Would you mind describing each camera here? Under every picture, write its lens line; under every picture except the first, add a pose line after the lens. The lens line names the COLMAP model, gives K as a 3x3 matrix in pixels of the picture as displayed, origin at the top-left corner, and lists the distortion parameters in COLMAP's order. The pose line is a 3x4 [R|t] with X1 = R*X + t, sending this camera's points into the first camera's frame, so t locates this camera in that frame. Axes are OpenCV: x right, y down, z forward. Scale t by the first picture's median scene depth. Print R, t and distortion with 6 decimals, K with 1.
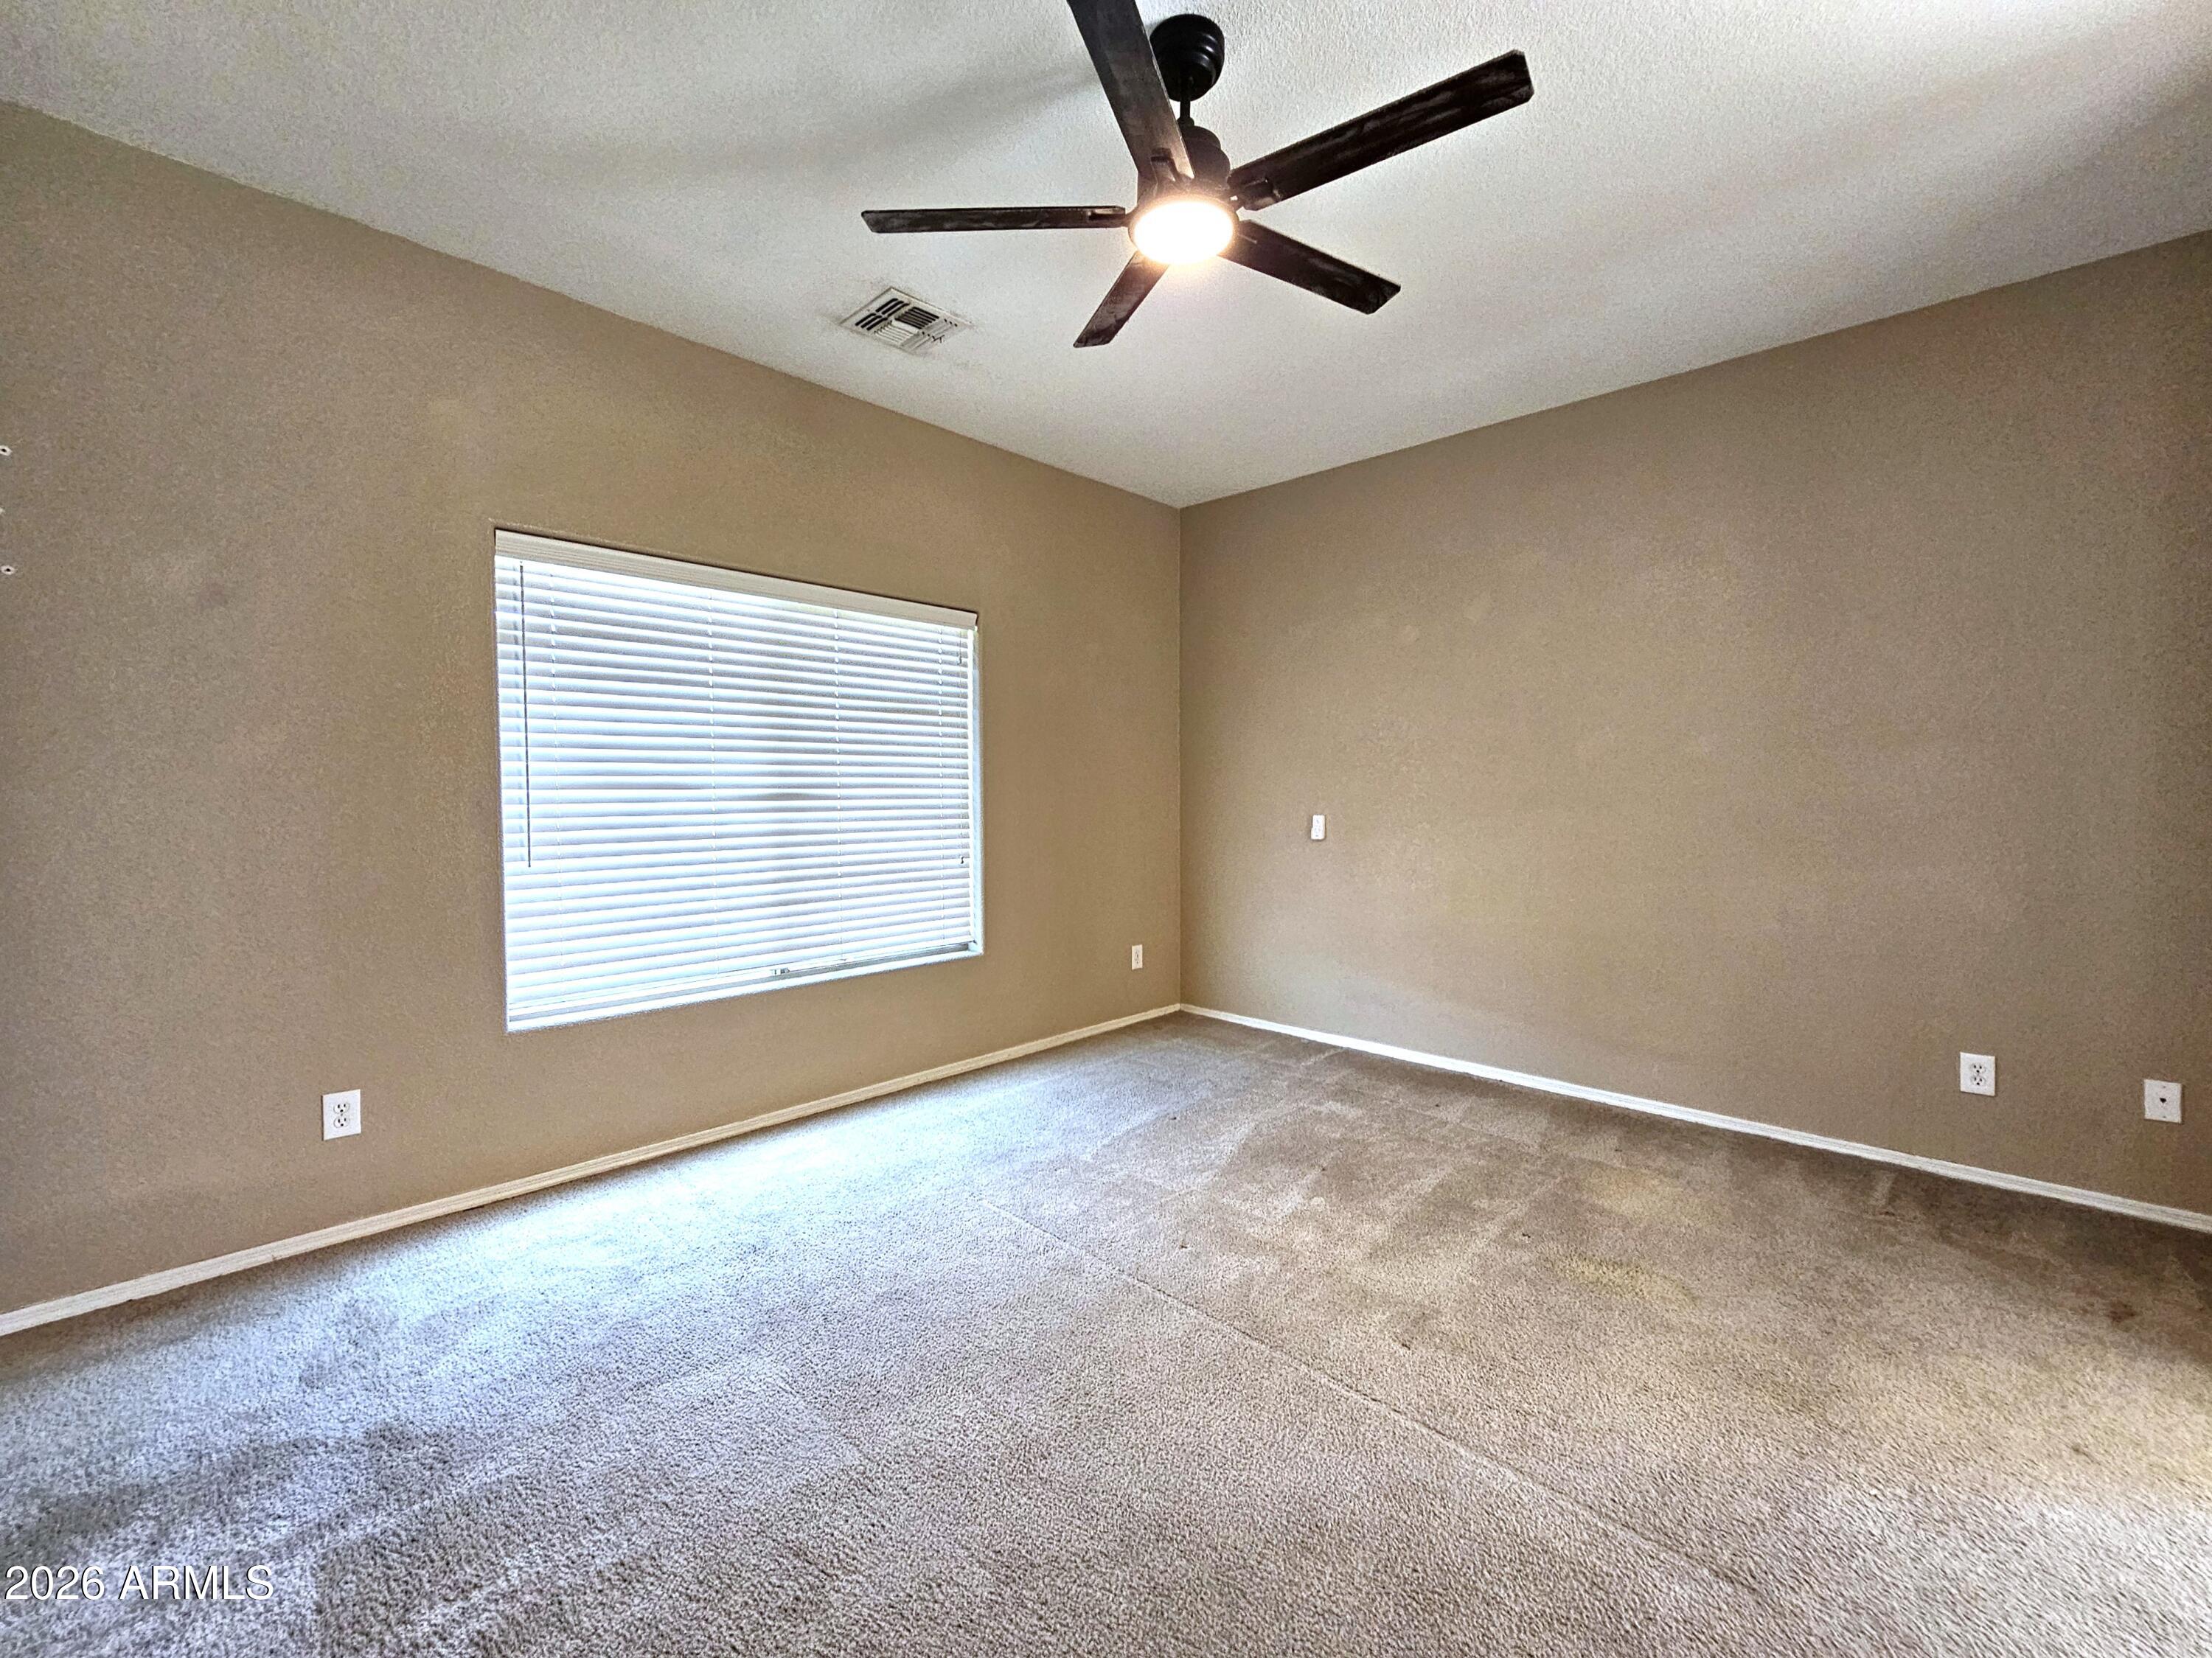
lens RADIAL K [[923.6, 0, 1103.4], [0, 923.6, 796.5], [0, 0, 1]] dist [-0.001755, -0.000114]
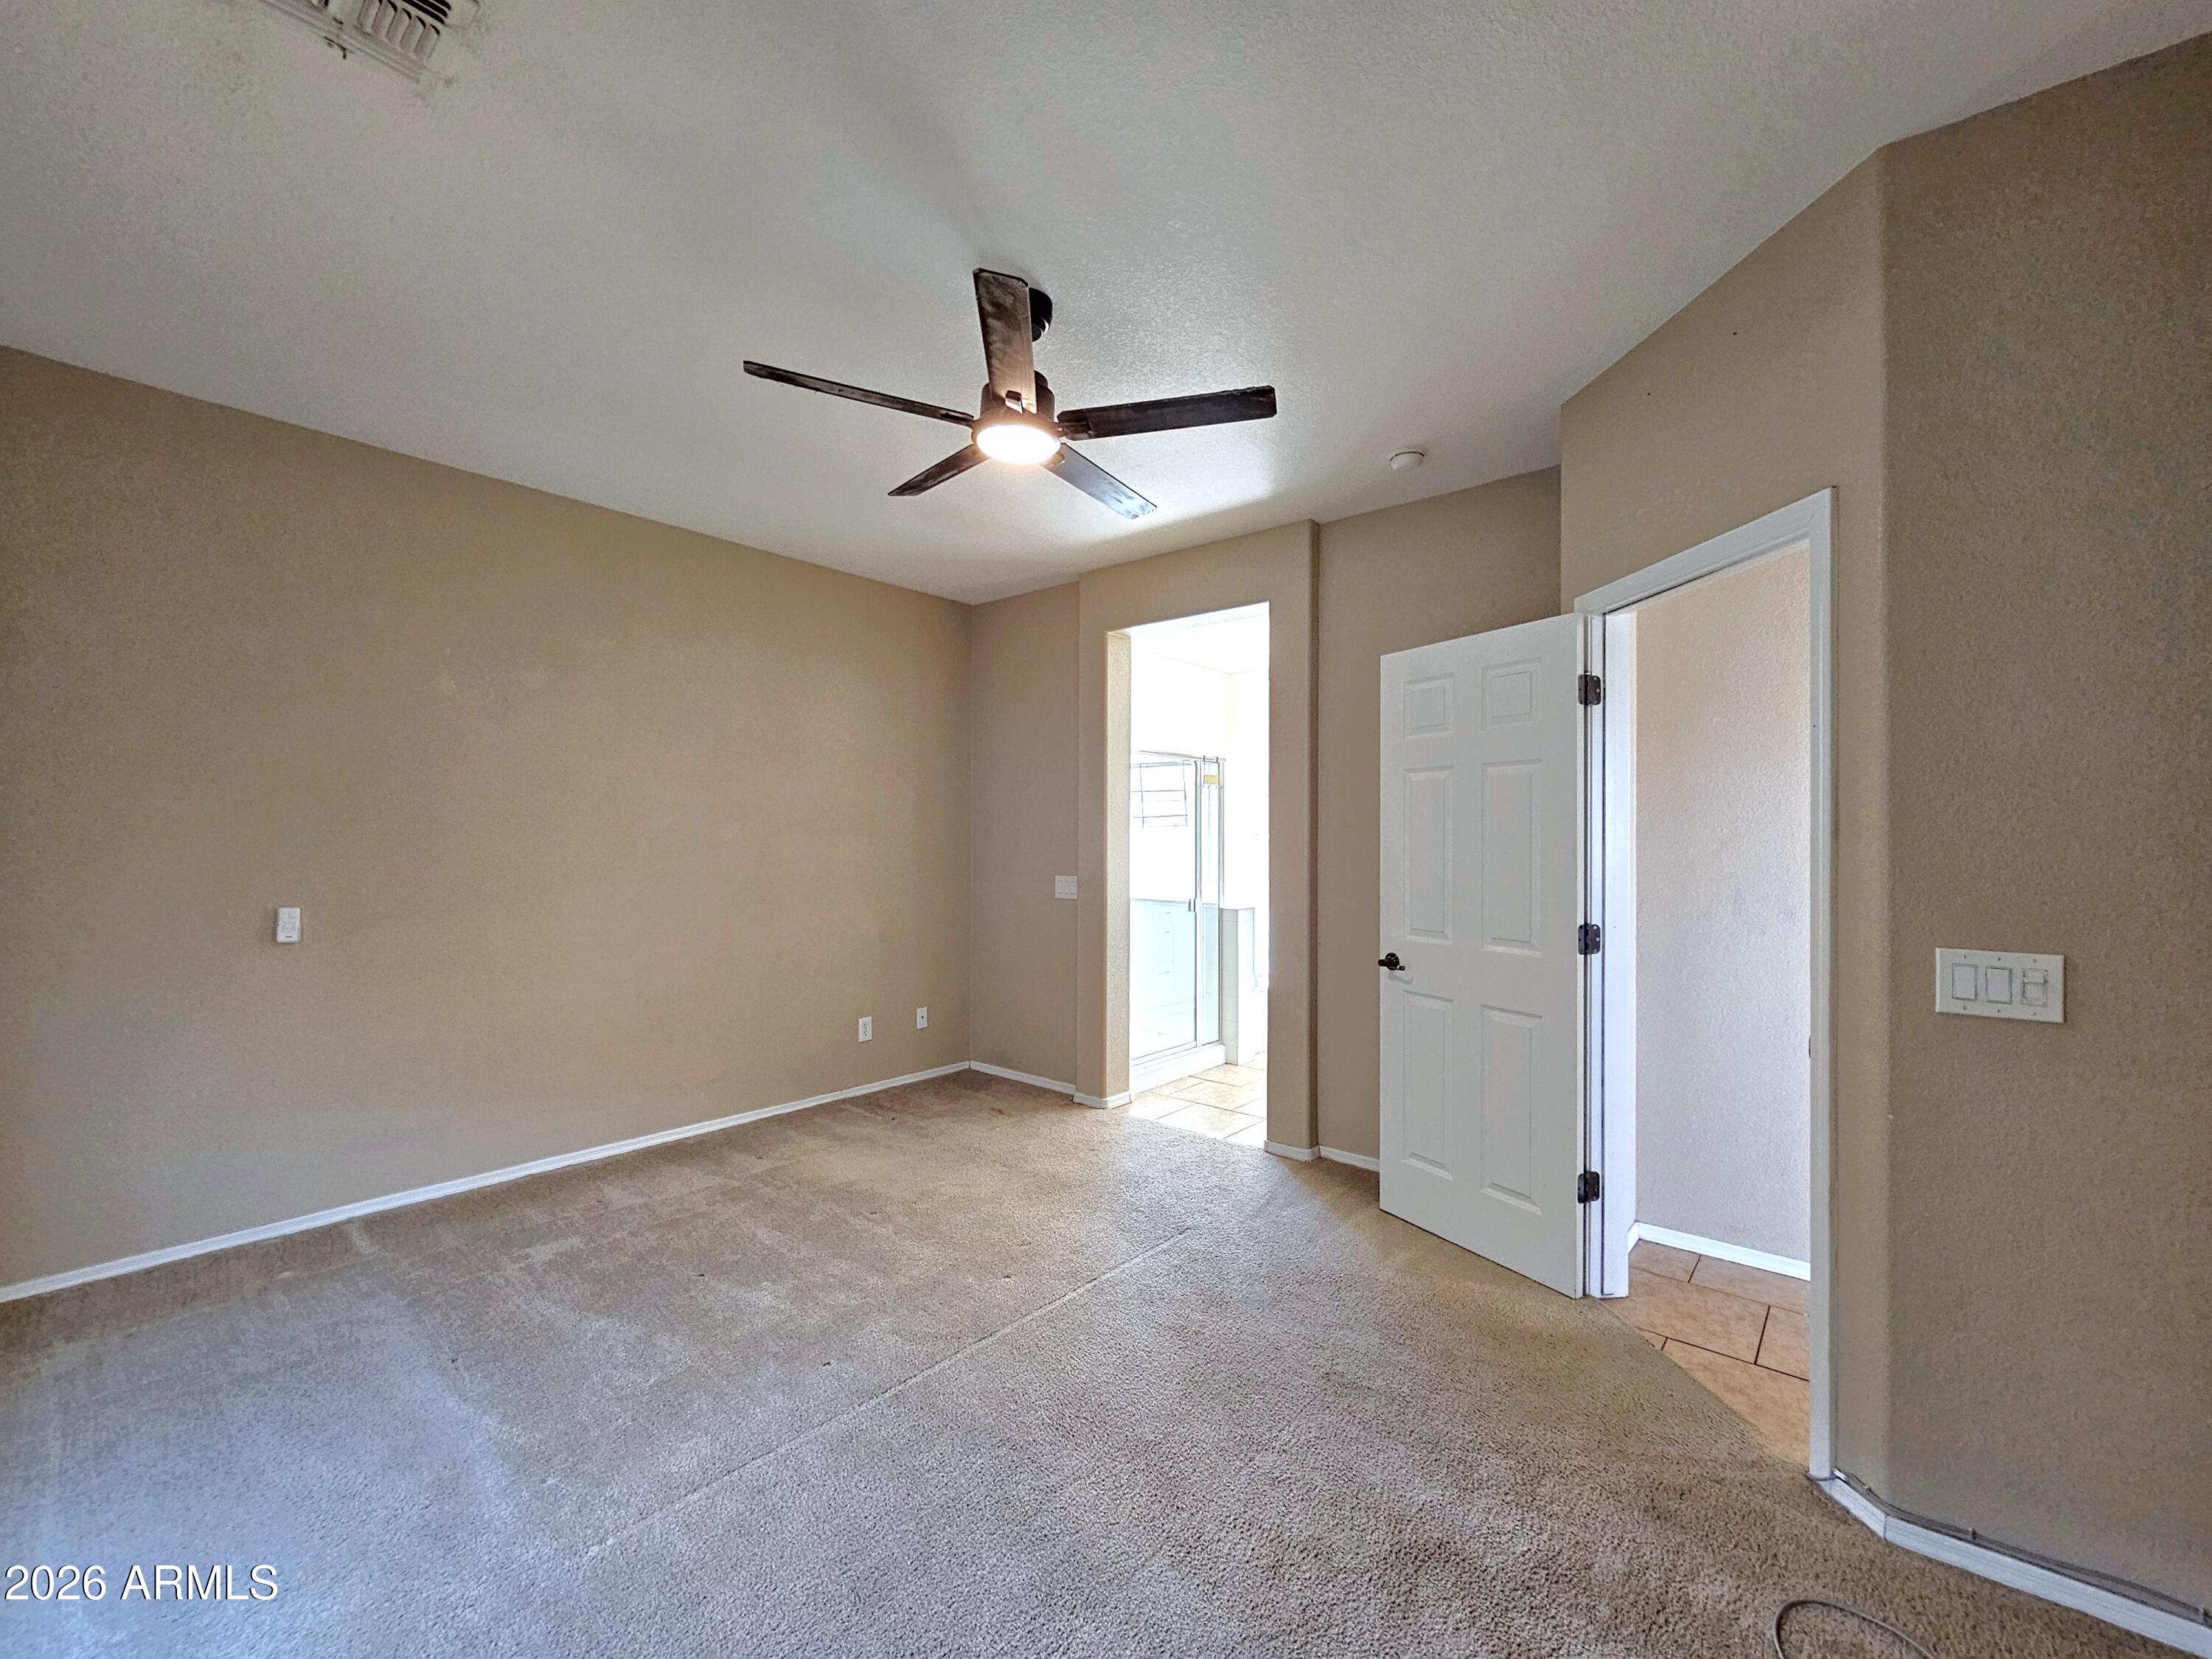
lens RADIAL K [[910.3, 0, 1101.7], [0, 910.3, 829.3], [0, 0, 1]] dist [-0.003715, -0.000062]
pose [[-0.057155, 0.011685, 0.998297, -0.736889], [0.002833, 0.999929, -0.011542, -0.044321], [-0.998361, 0.002168, -0.057184, 0.650119]]
